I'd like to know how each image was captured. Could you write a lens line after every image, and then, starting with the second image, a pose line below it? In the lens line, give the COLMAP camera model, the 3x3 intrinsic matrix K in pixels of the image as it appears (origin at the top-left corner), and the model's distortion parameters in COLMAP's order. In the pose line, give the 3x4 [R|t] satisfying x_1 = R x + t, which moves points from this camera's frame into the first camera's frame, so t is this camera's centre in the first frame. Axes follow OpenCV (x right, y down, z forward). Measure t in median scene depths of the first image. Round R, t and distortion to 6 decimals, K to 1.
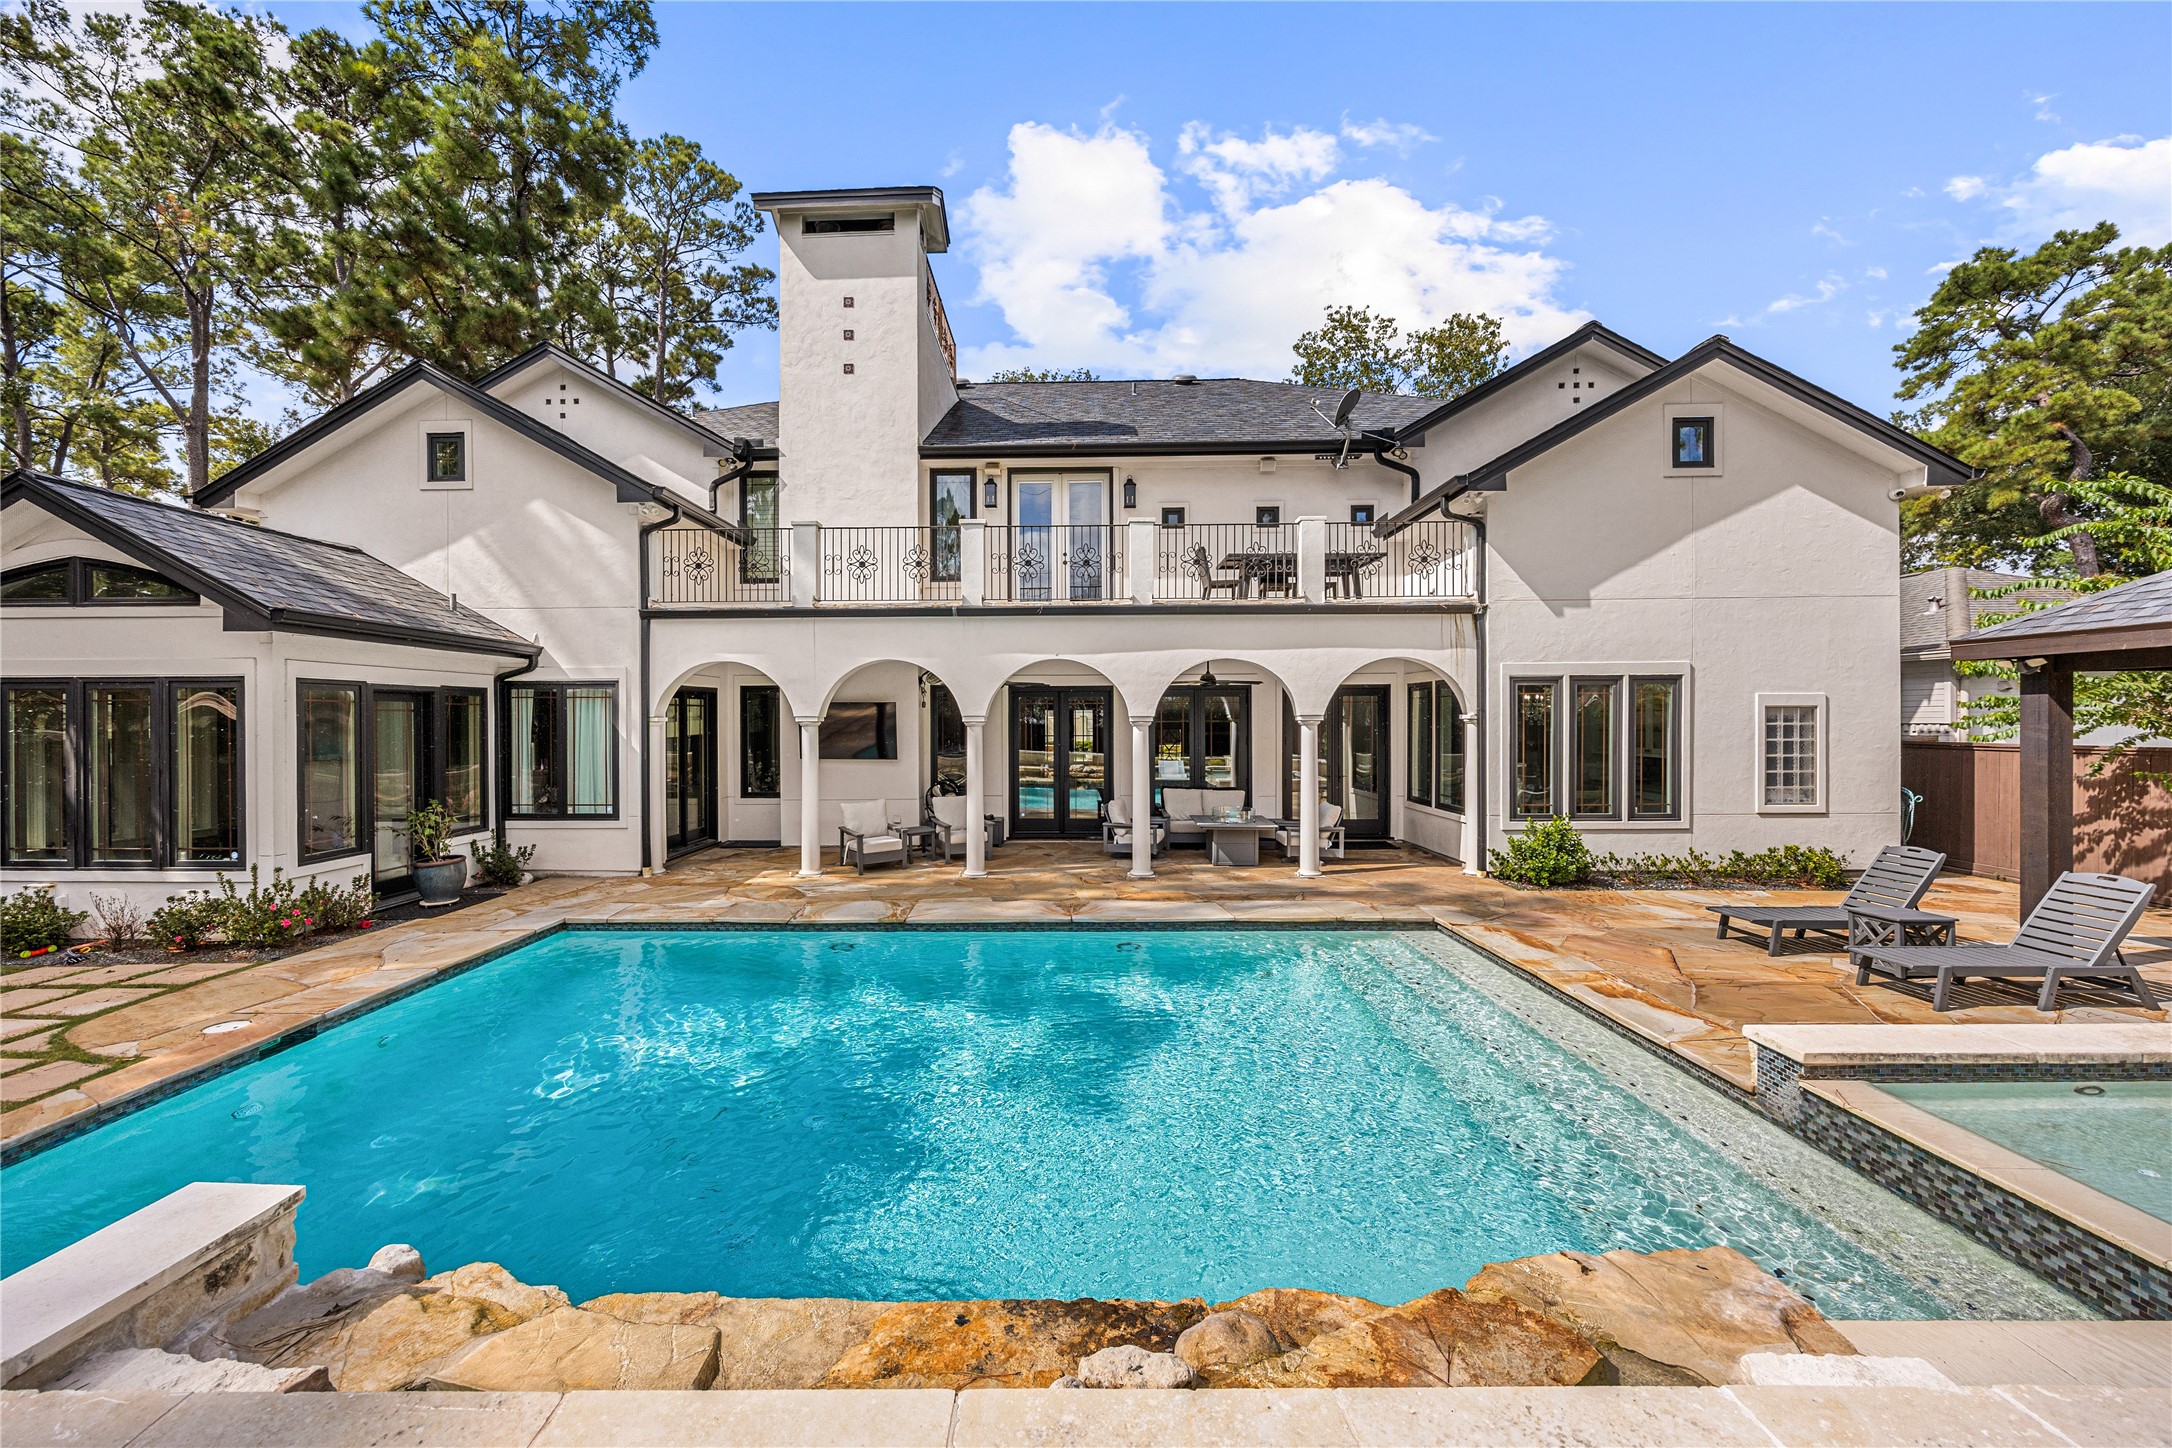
lens RADIAL K [[846.5, 0, 1070.6], [0, 846.5, 721.5], [0, 0, 1]] dist [0.000066, -0.000681]
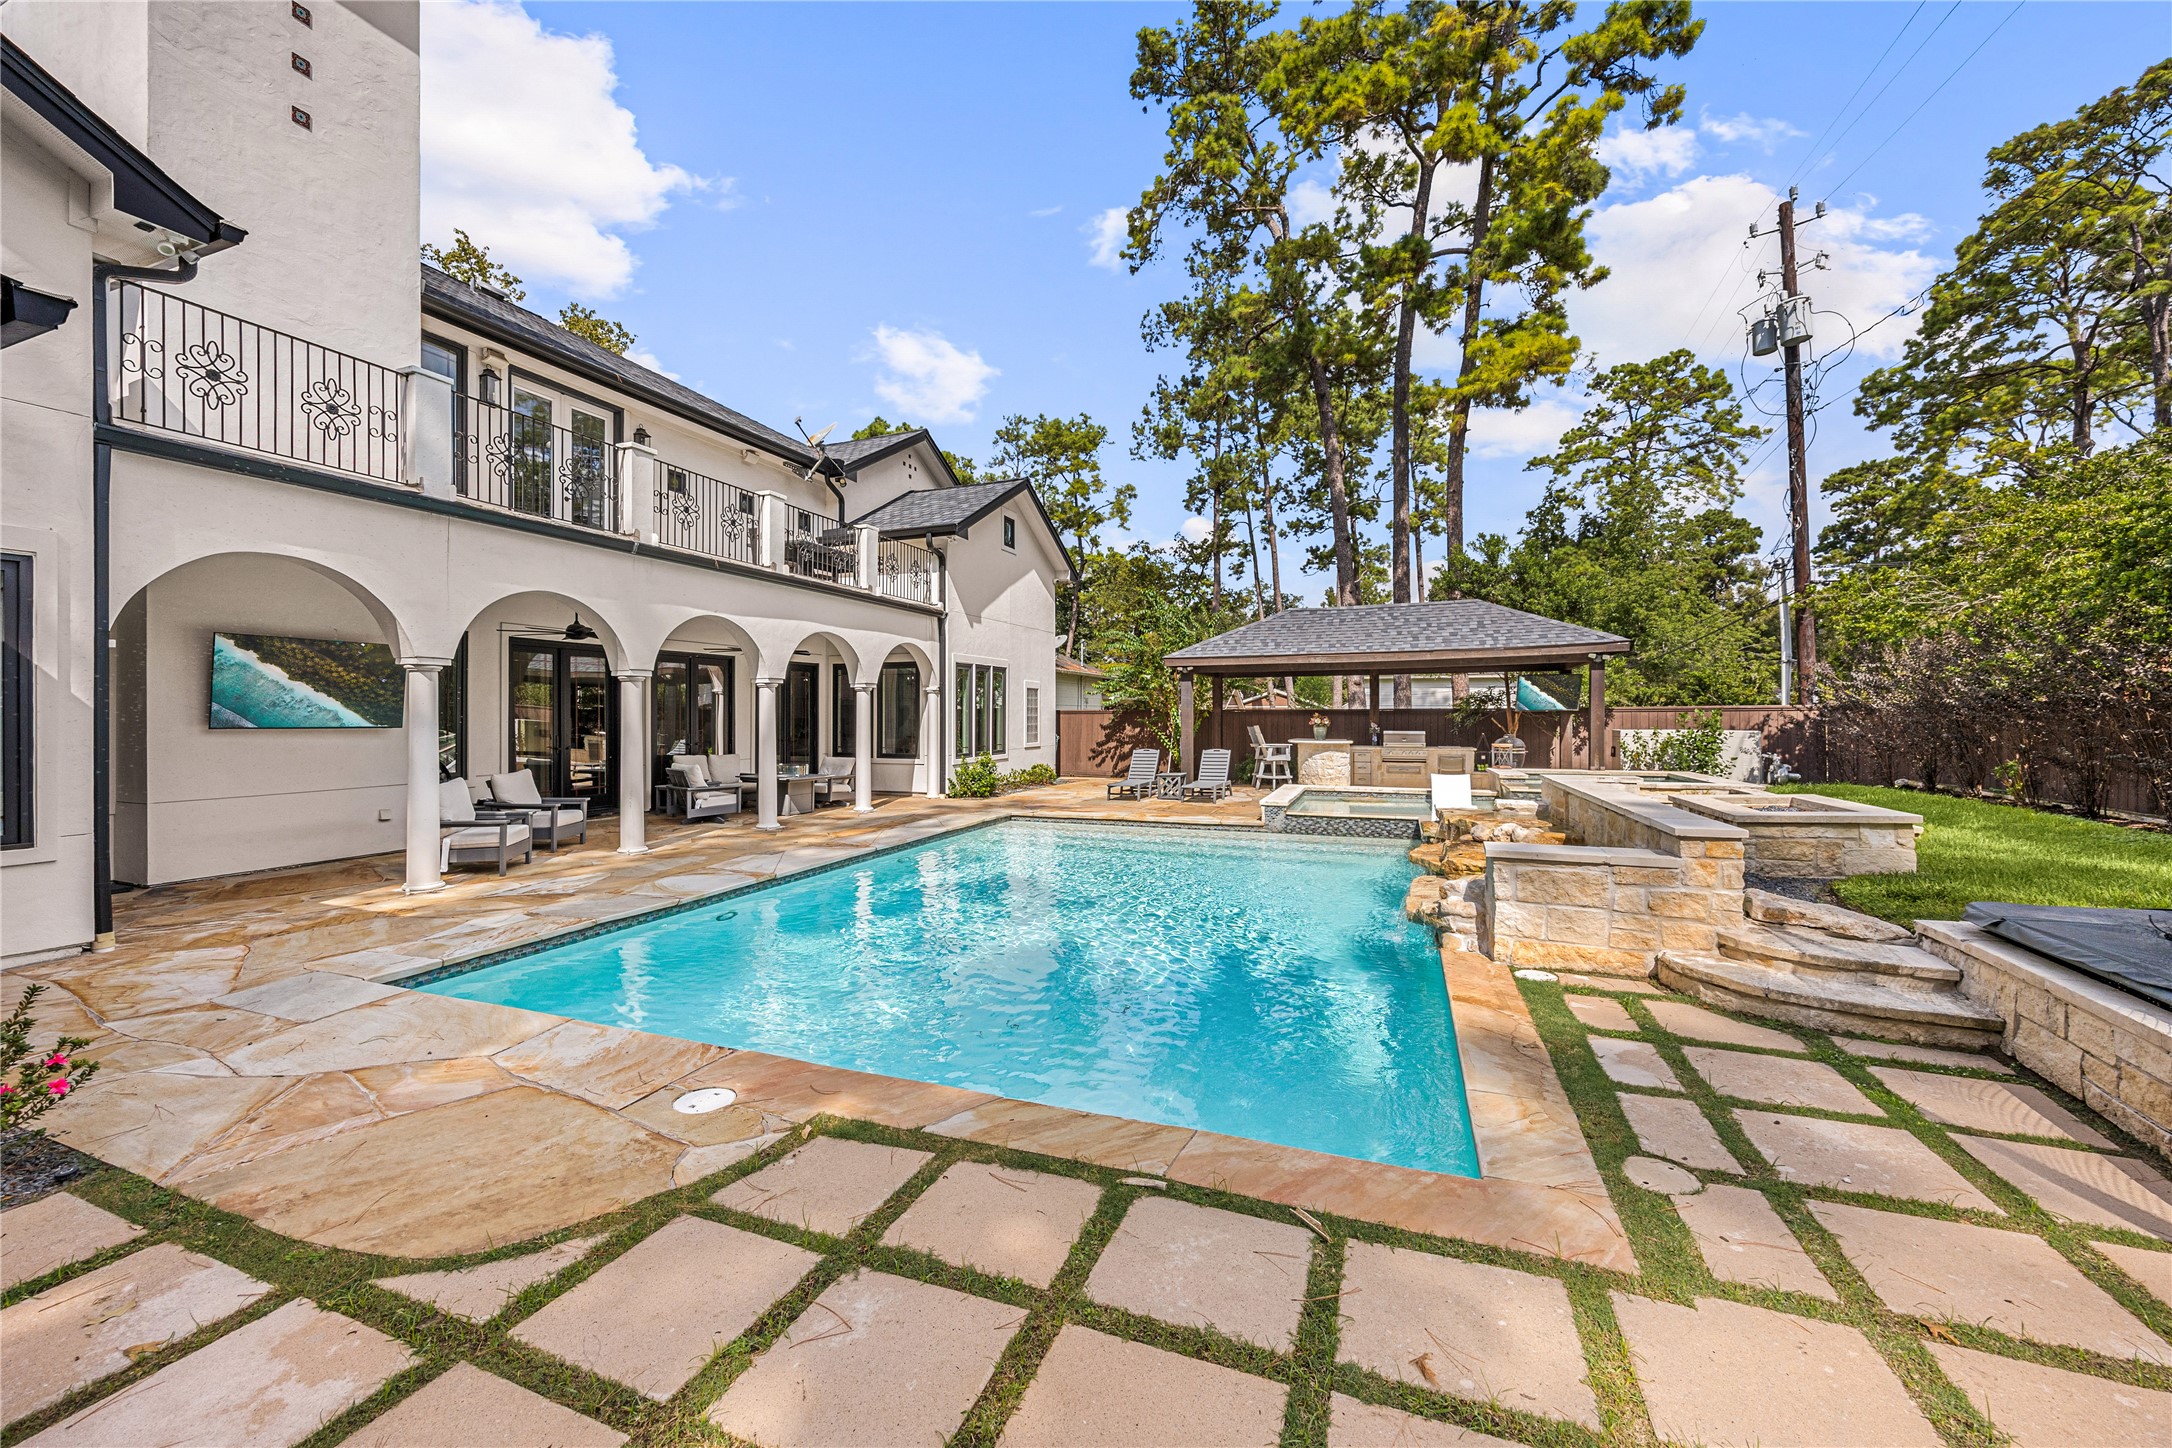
lens RADIAL K [[846.5, 0, 1066.8], [0, 846.5, 712.6], [0, 0, 1]] dist [0.000066, -0.000681]
pose [[0.340871, 0.006596, 0.940087, -0.808856], [0.004853, 0.999950, -0.008776, 0.049293], [-0.940097, 0.007554, 0.340822, 0.298174]]
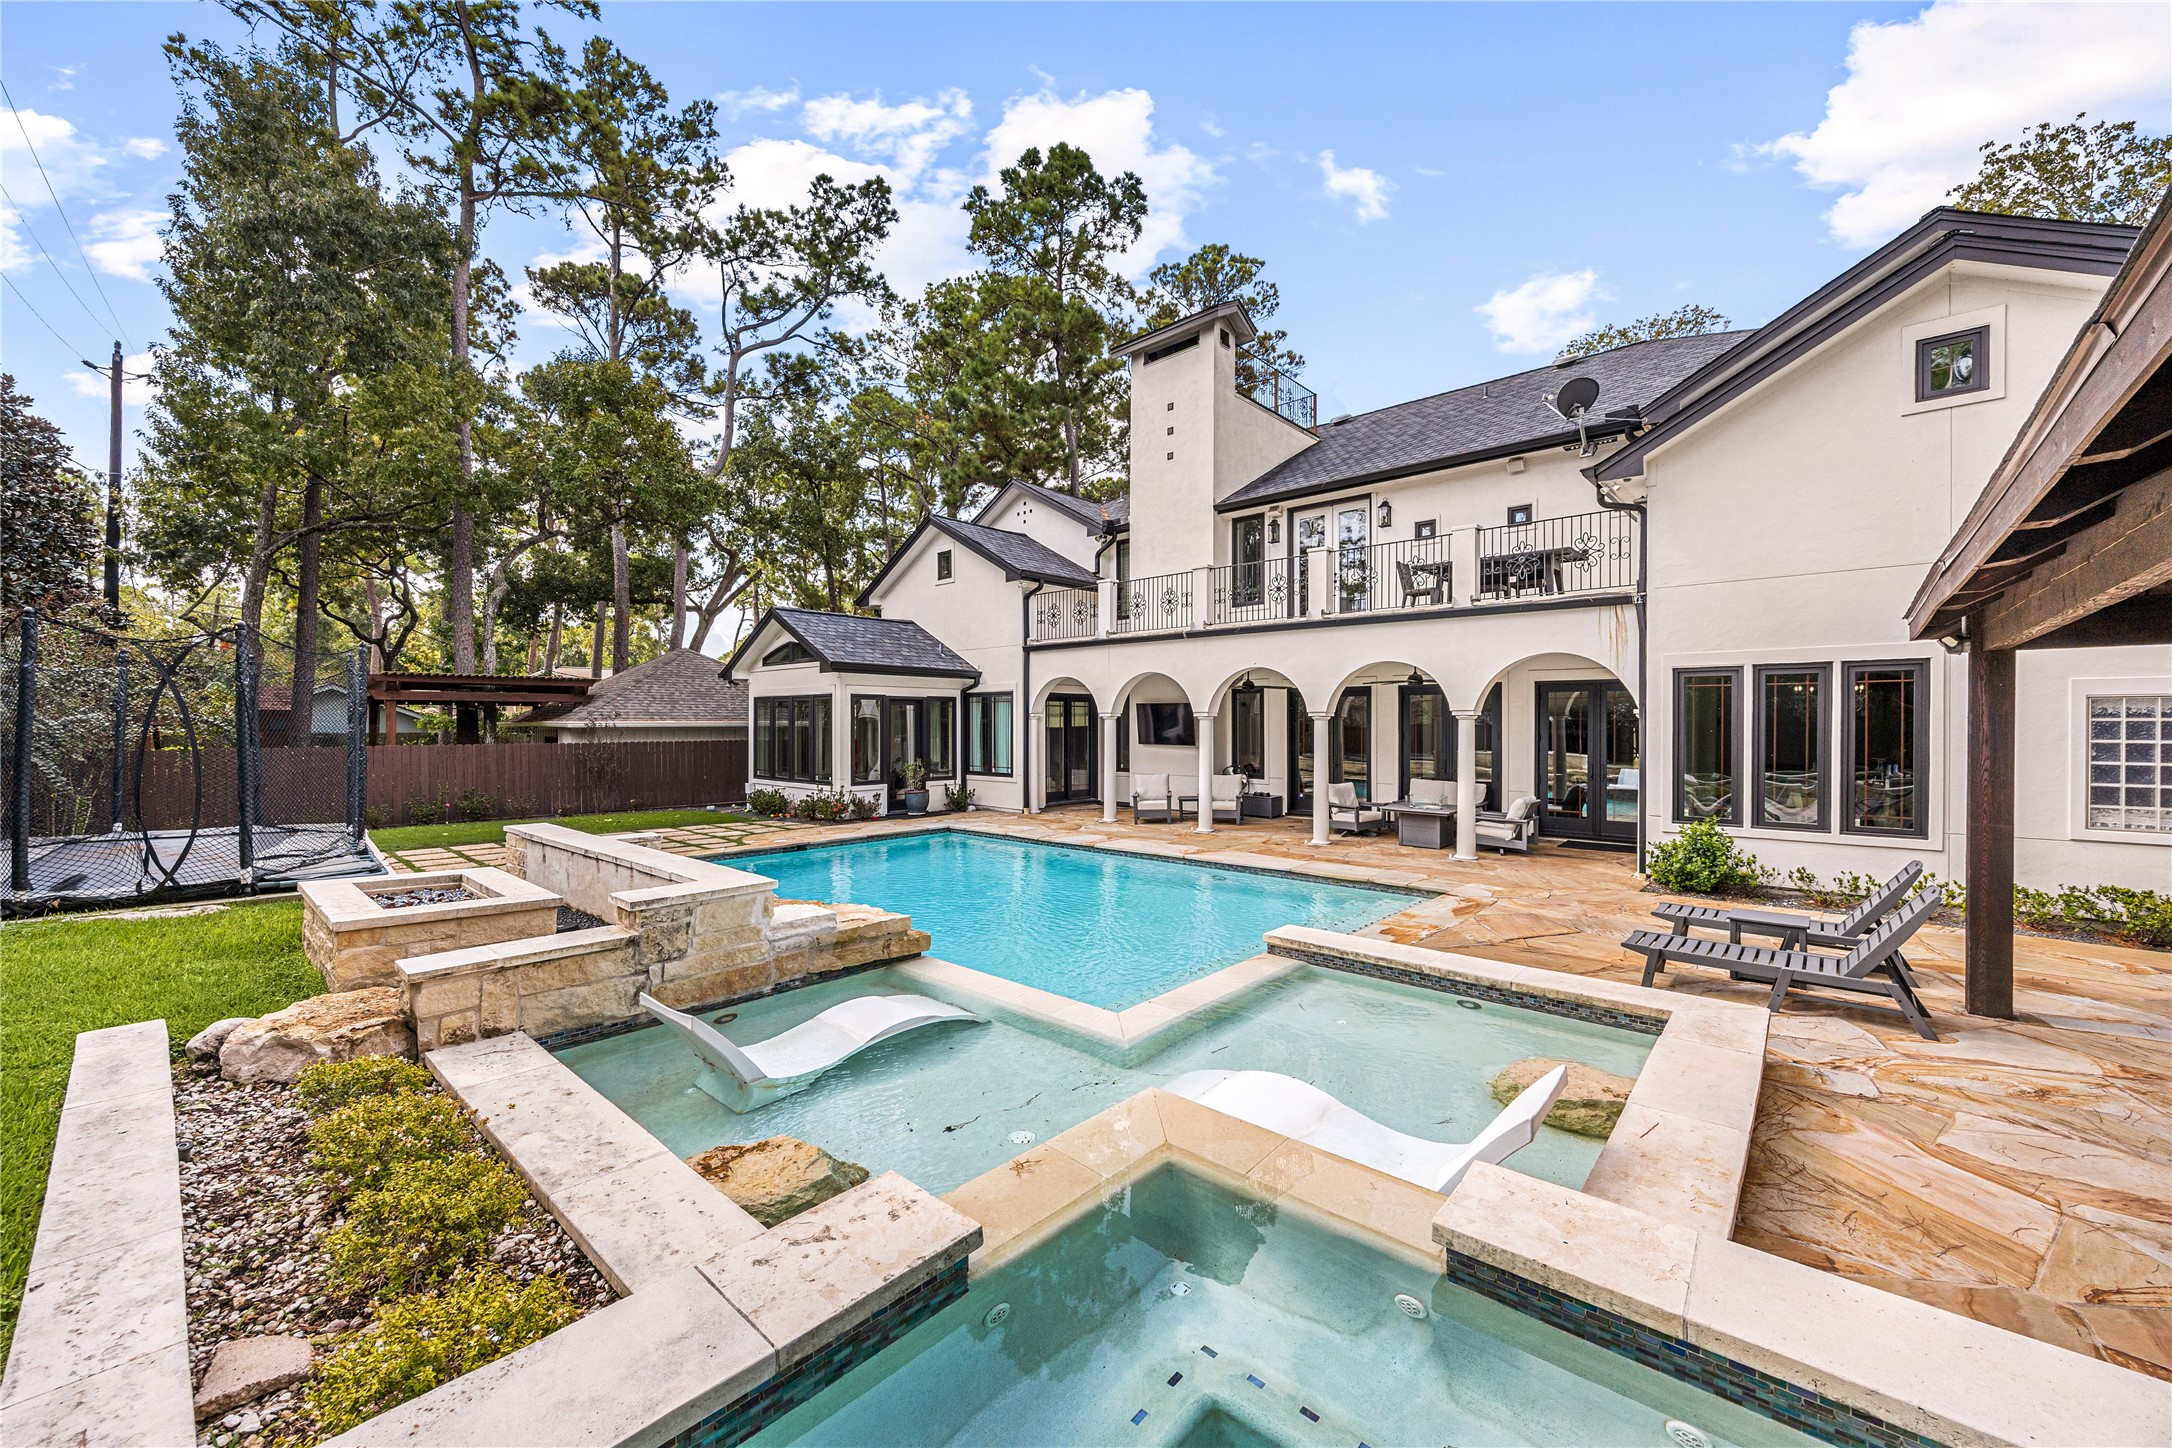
lens RADIAL K [[846.5, 0, 1102.6], [0, 846.5, 727.6], [0, 0, 1]] dist [0.000066, -0.000681]
pose [[0.761209, 0.008436, -0.648451, 0.635312], [-0.005364, 0.999963, 0.006711, 0.009235], [0.648484, -0.001630, 0.761226, -0.117483]]
